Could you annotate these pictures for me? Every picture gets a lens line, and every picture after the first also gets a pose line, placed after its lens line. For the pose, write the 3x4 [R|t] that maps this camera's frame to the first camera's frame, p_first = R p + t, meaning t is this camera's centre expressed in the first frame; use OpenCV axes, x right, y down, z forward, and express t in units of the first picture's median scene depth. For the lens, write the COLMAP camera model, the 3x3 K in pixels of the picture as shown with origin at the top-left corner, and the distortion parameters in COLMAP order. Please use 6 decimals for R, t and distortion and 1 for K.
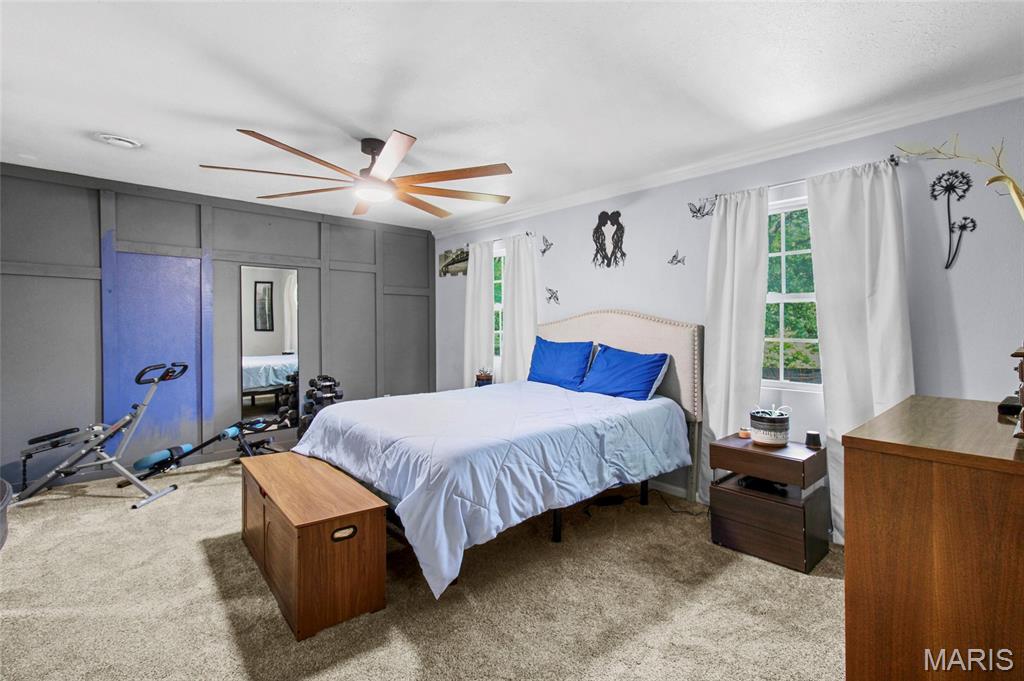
lens RADIAL K [[476.2, 0, 515.1], [0, 476.2, 331.1], [0, 0, 1]] dist [0.004129, 0.000426]
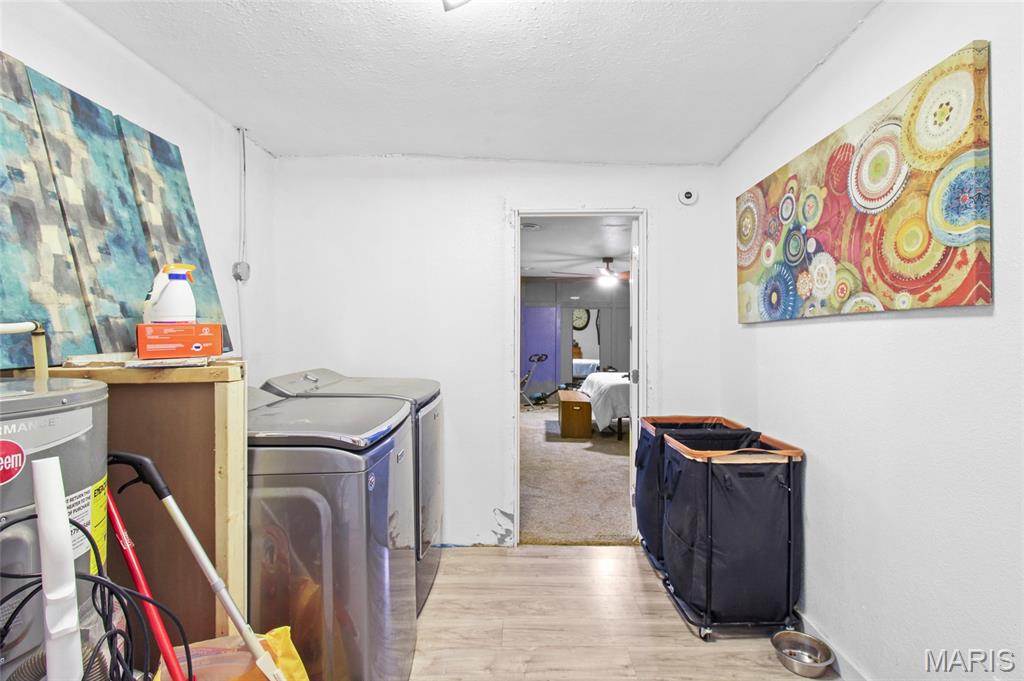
lens RADIAL K [[456.2, 0, 508.6], [0, 456.2, 337.5], [0, 0, 1]] dist [0.000389, -0.000250]
pose [[0.722614, 0.005991, -0.691226, 0.341900], [-0.014908, 0.999865, -0.006919, 0.001038], [0.691091, 0.015305, 0.722606, -0.352918]]
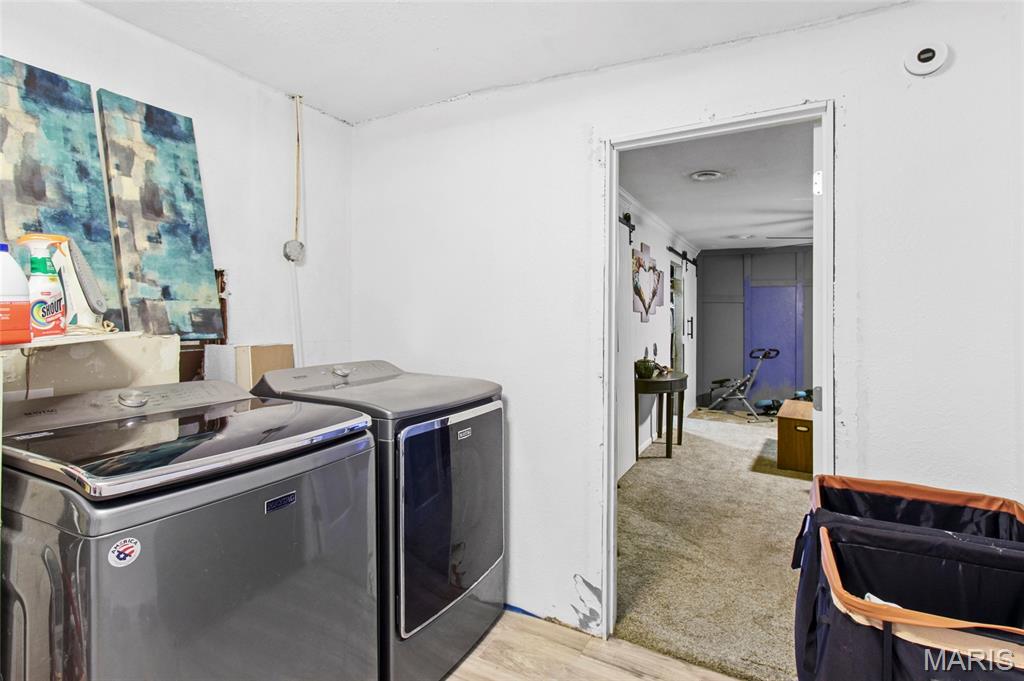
lens RADIAL K [[488.8, 0, 514.1], [0, 488.8, 315.2], [0, 0, 1]] dist [0.003514, 0.001765]
pose [[0.327242, -0.006282, -0.944920, 0.330179], [-0.027468, 0.999492, -0.016157, -0.001808], [0.944541, 0.031242, 0.326903, -0.239901]]
